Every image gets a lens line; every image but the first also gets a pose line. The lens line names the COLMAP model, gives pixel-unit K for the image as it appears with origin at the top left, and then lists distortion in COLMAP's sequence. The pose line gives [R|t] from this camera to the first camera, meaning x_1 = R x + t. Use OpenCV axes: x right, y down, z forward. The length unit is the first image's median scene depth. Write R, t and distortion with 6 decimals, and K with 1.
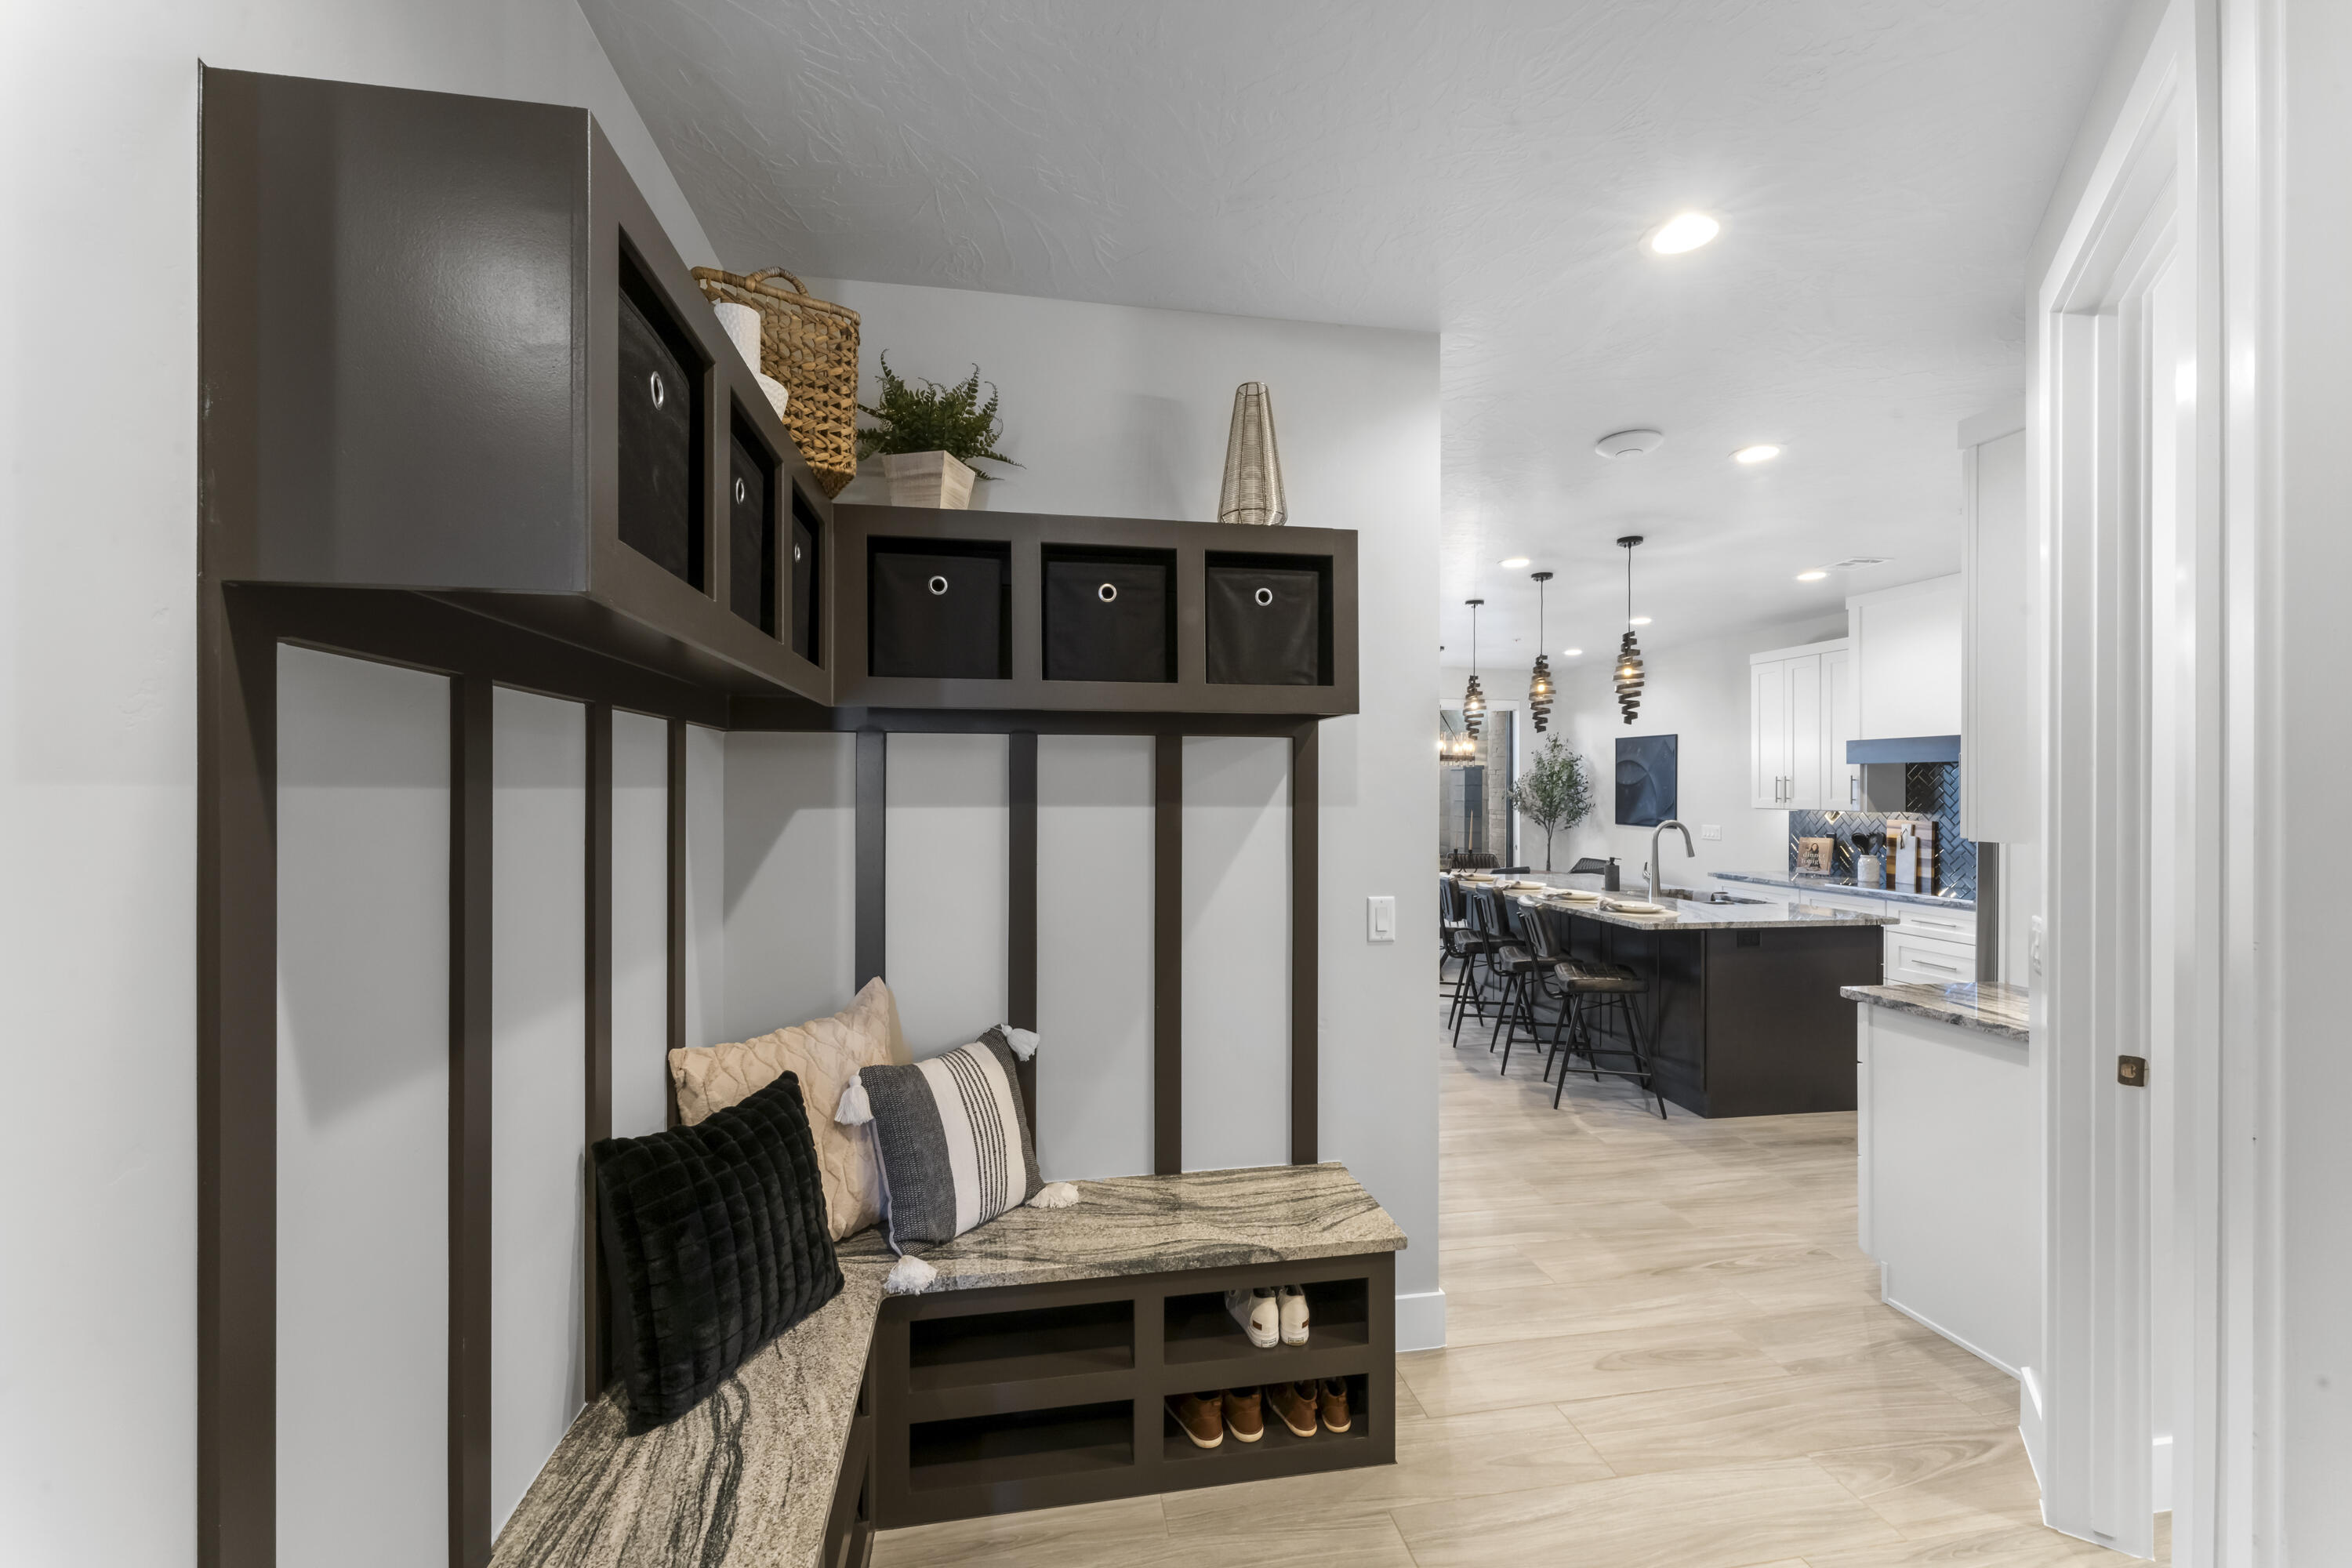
lens RADIAL K [[948.0, 0, 1168.7], [0, 948.0, 783.8], [0, 0, 1]] dist [-0.003078, 0.000193]
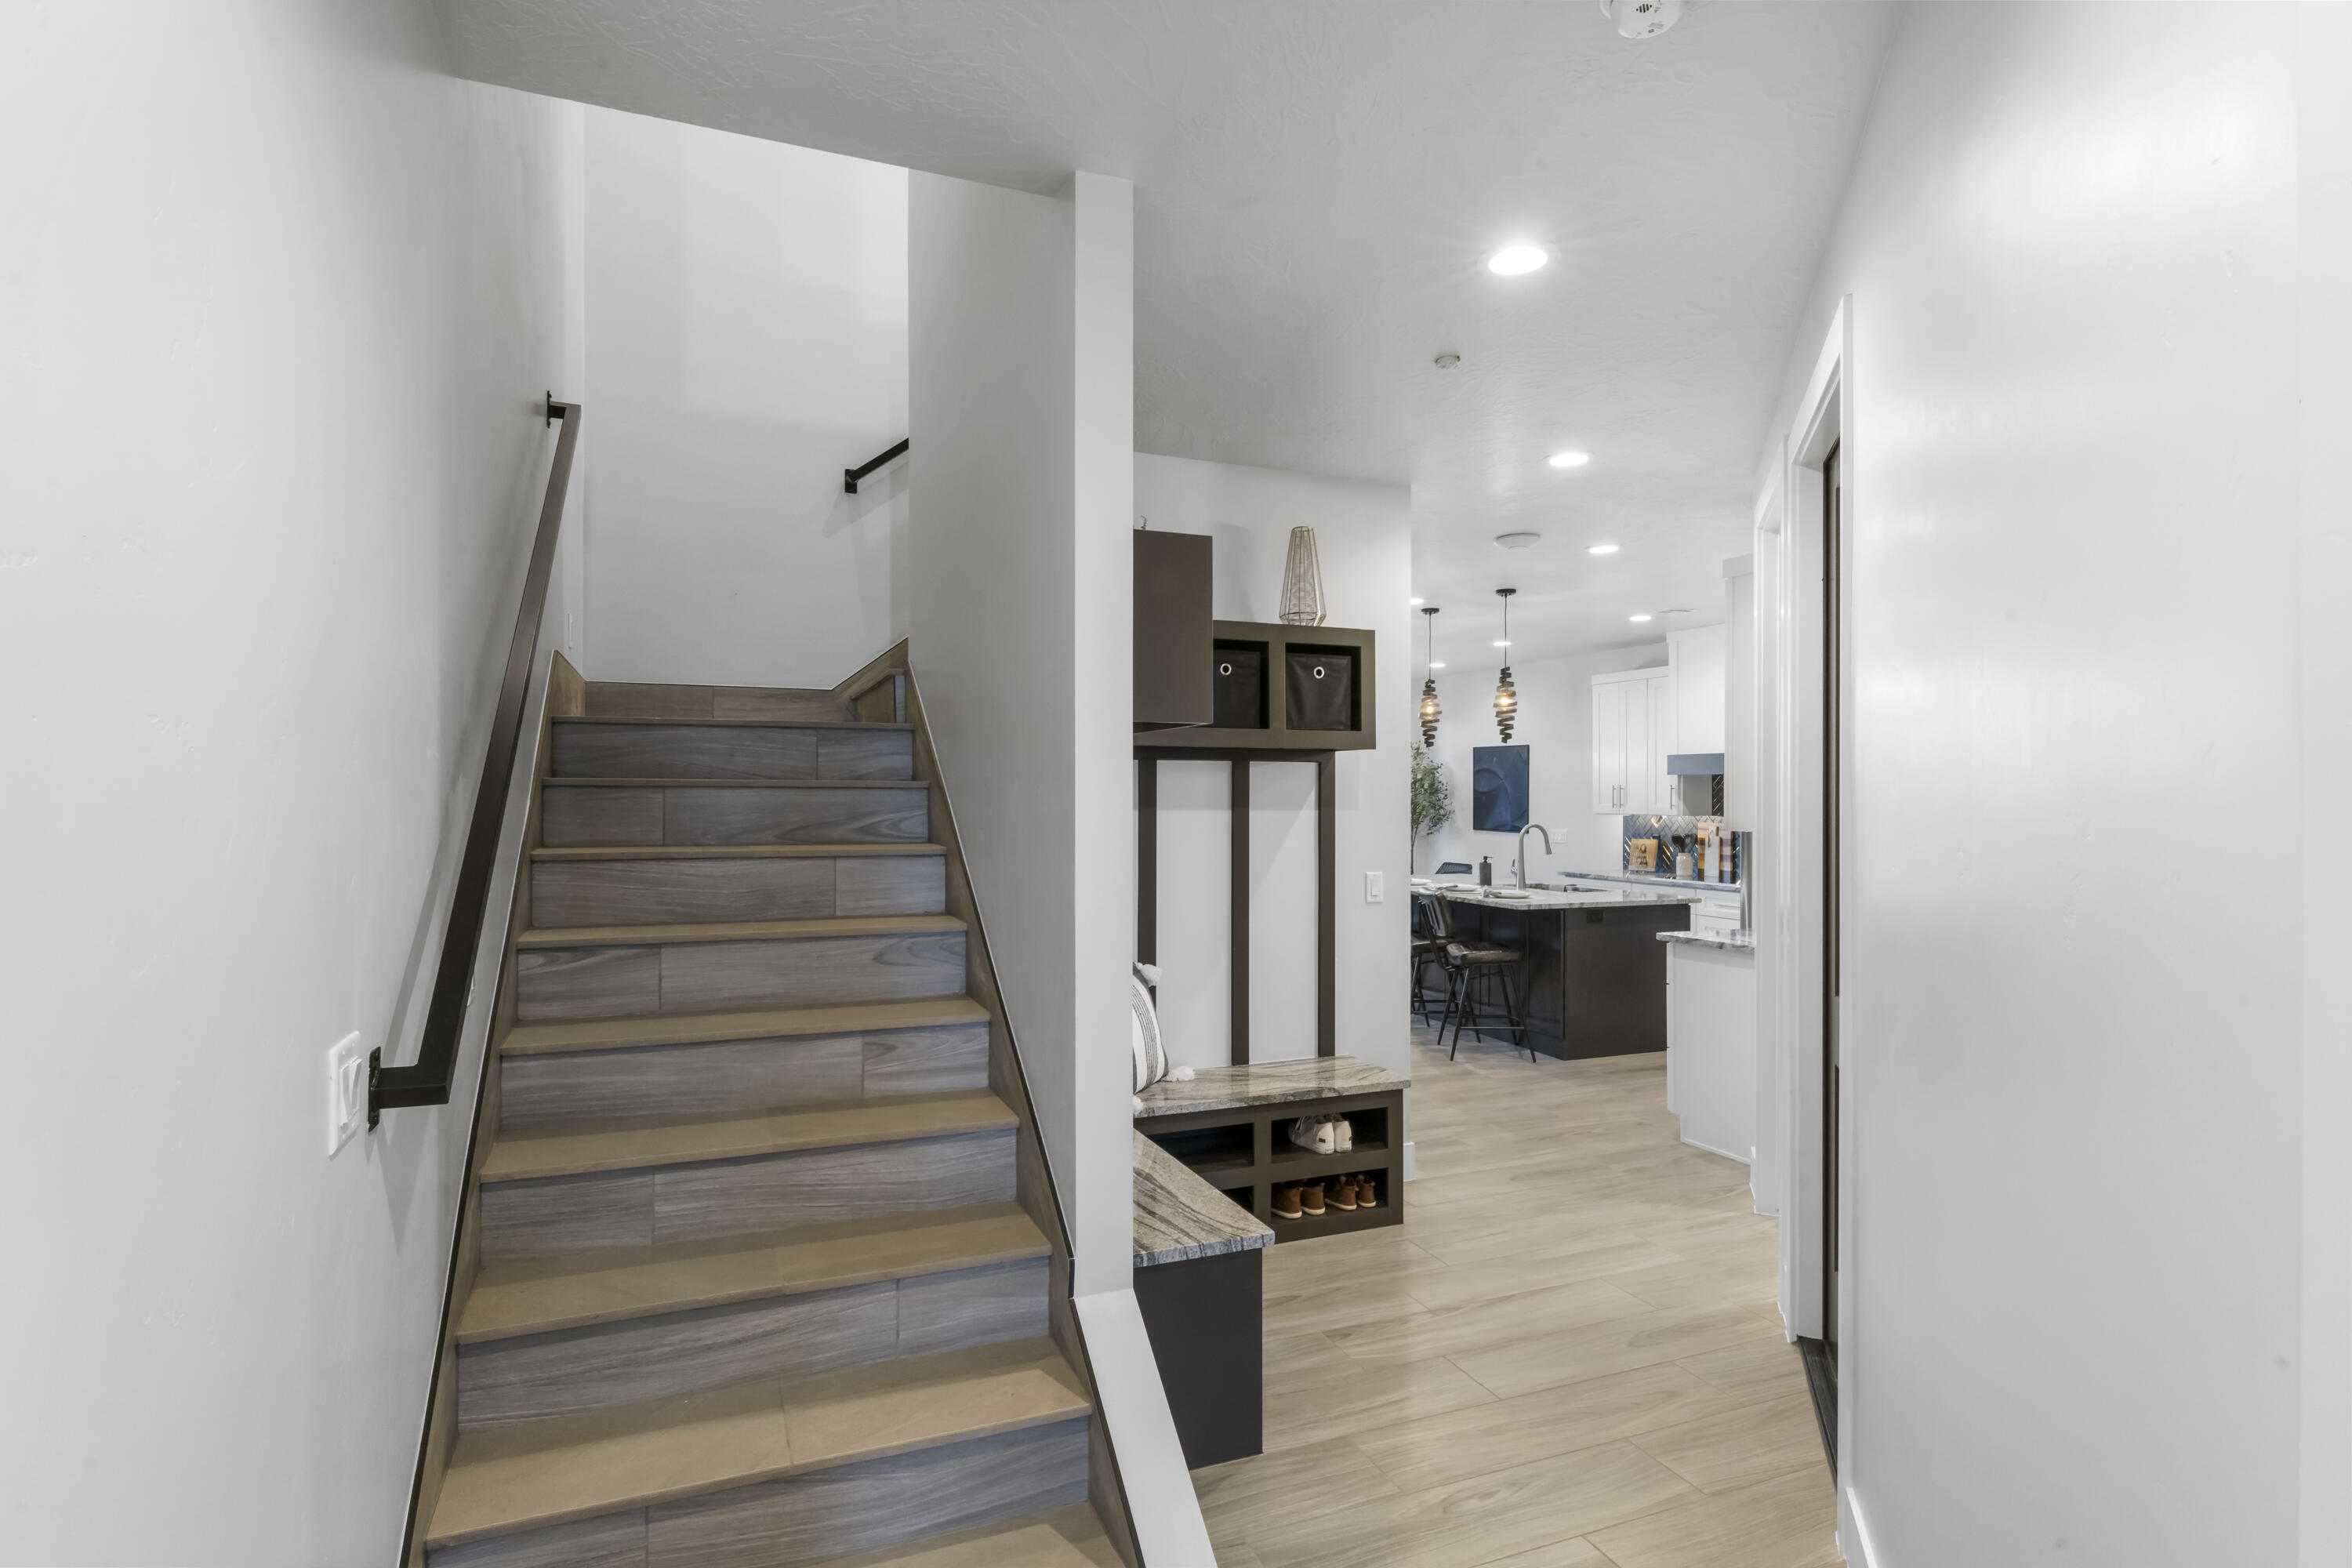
lens RADIAL K [[1174.6, 0, 1172.2], [0, 1174.6, 788.3], [0, 0, 1]] dist [-0.006203, -0.000341]
pose [[0.977022, 0.000520, 0.213136, -0.300112], [-0.000379, 1.000000, -0.000699, -0.004999], [-0.213137, 0.000602, 0.977022, -0.450452]]
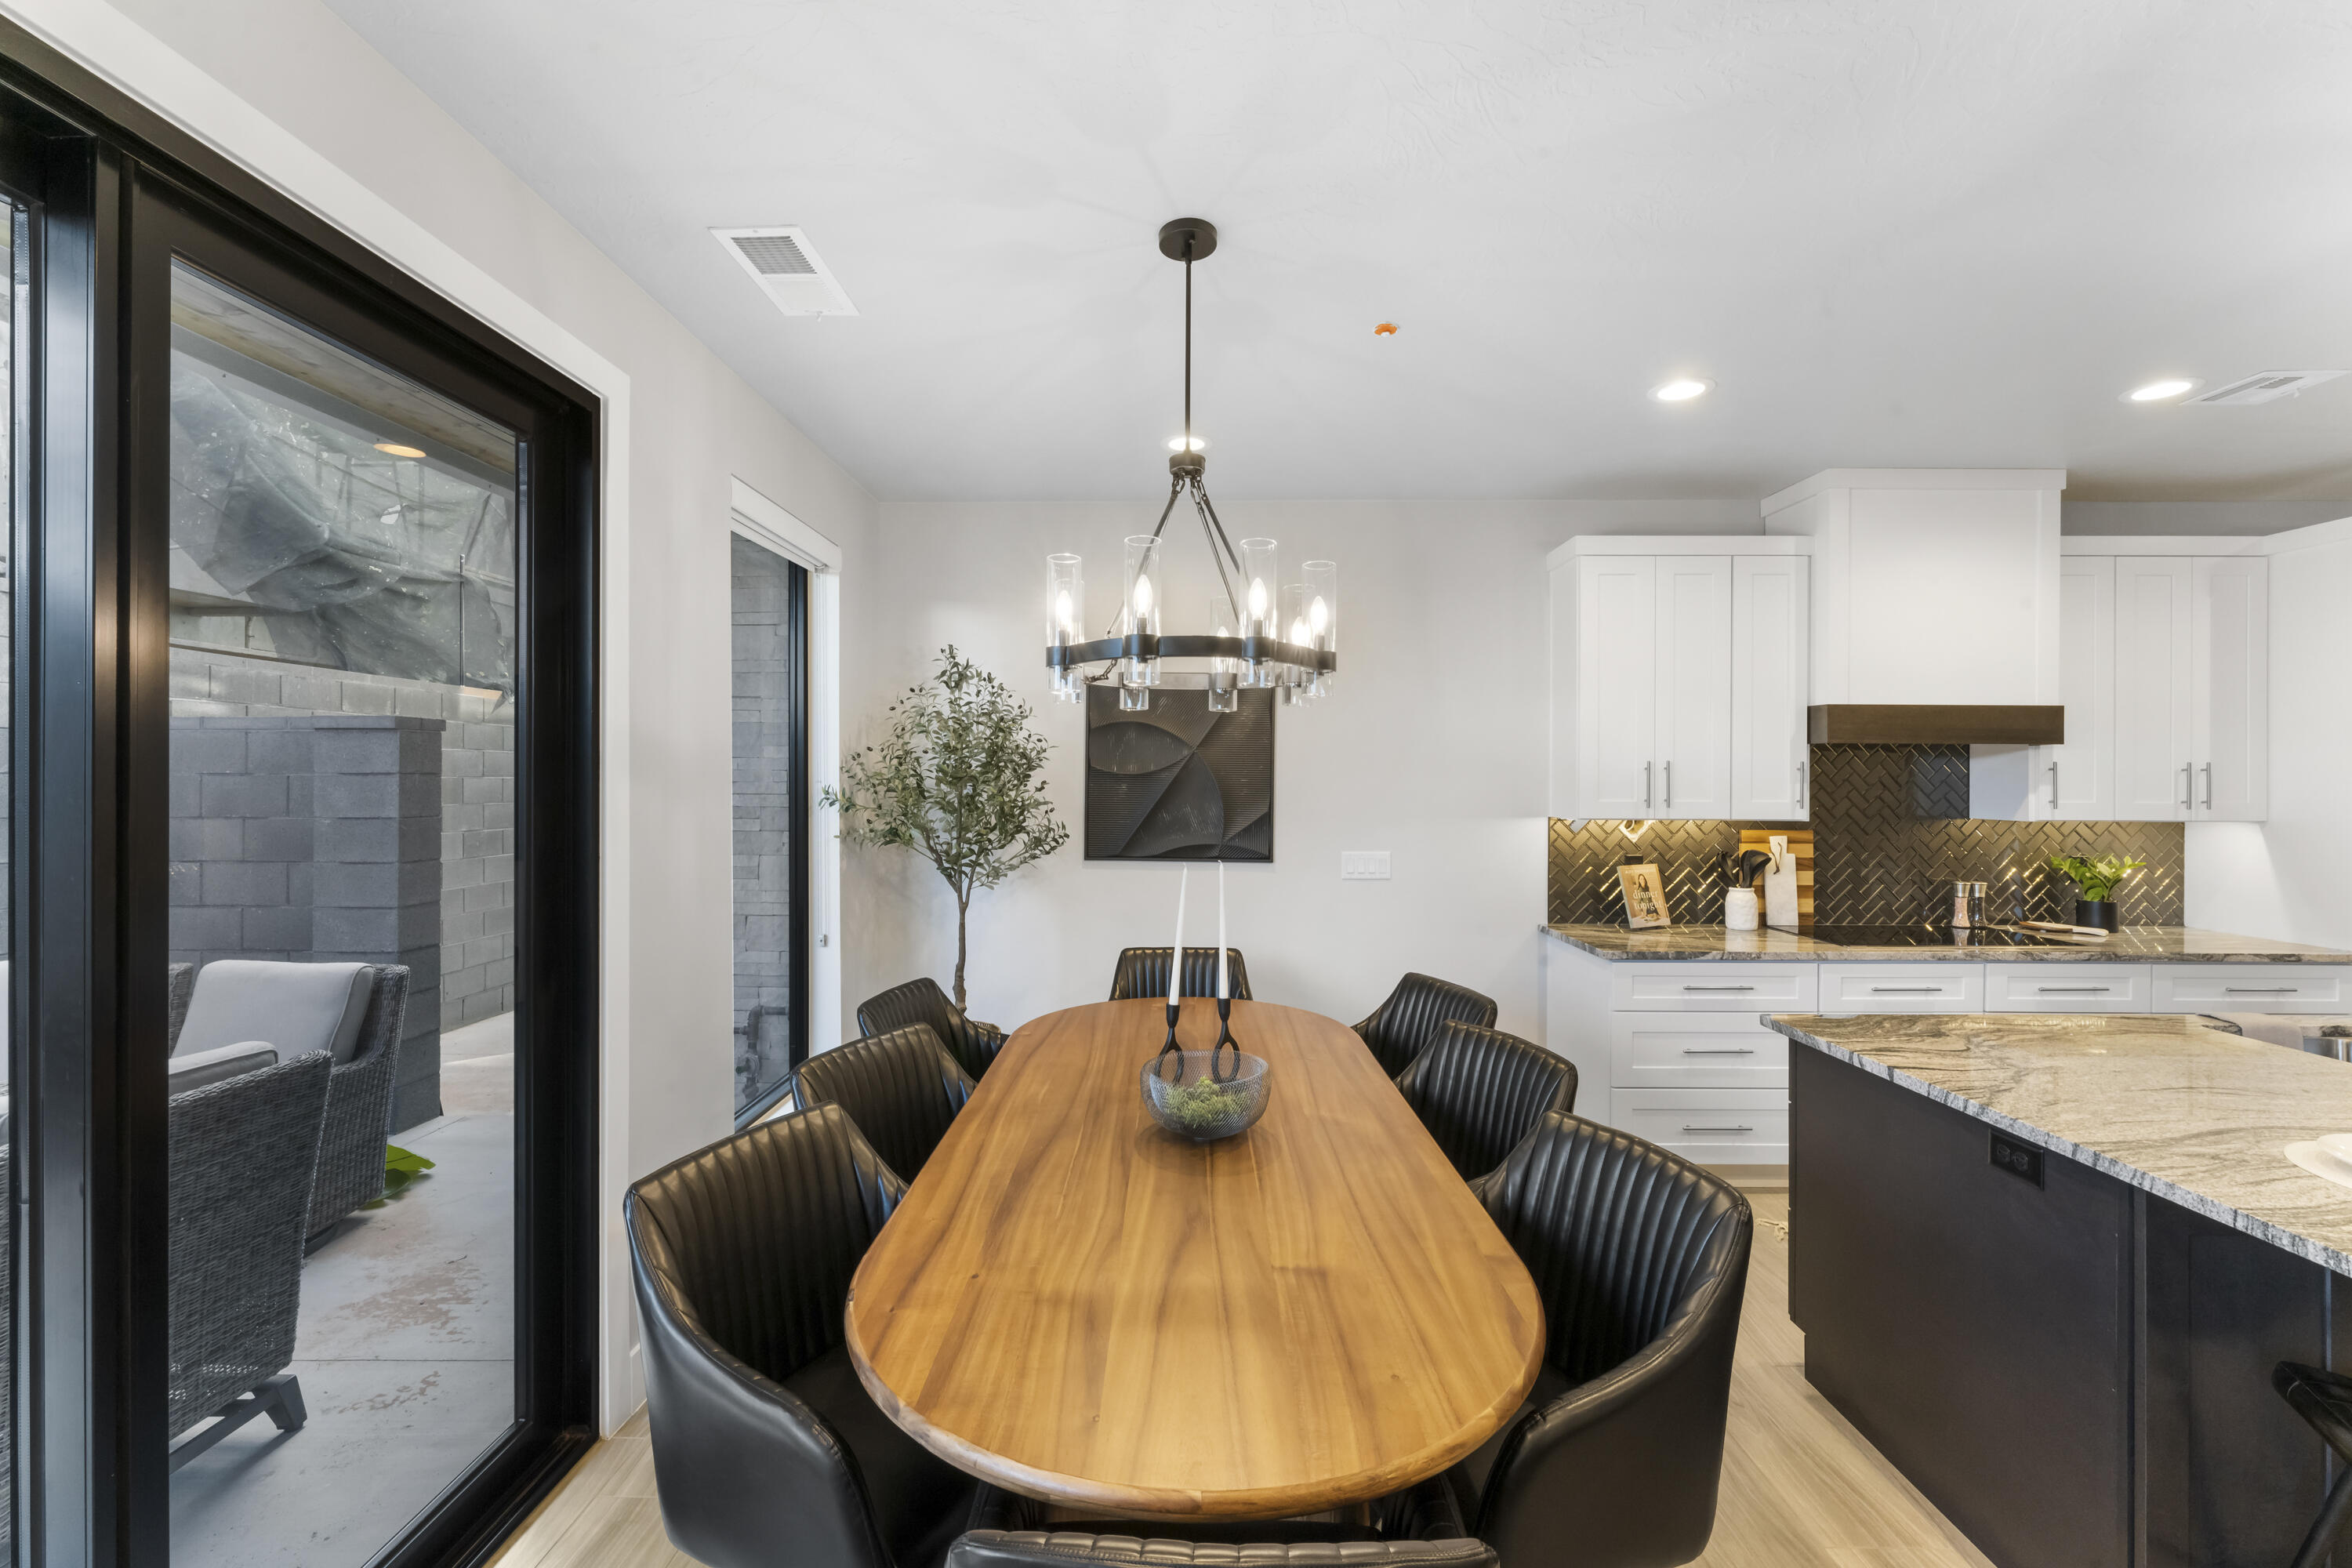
lens RADIAL K [[948.0, 0, 1176.6], [0, 948.0, 779.6], [0, 0, 1]] dist [-0.003078, 0.000193]
pose [[0.196538, 0.000751, 0.980496, 0.063393], [-0.005638, 0.999984, 0.000364, 0.007958], [-0.980480, -0.005600, 0.196539, 2.039489]]
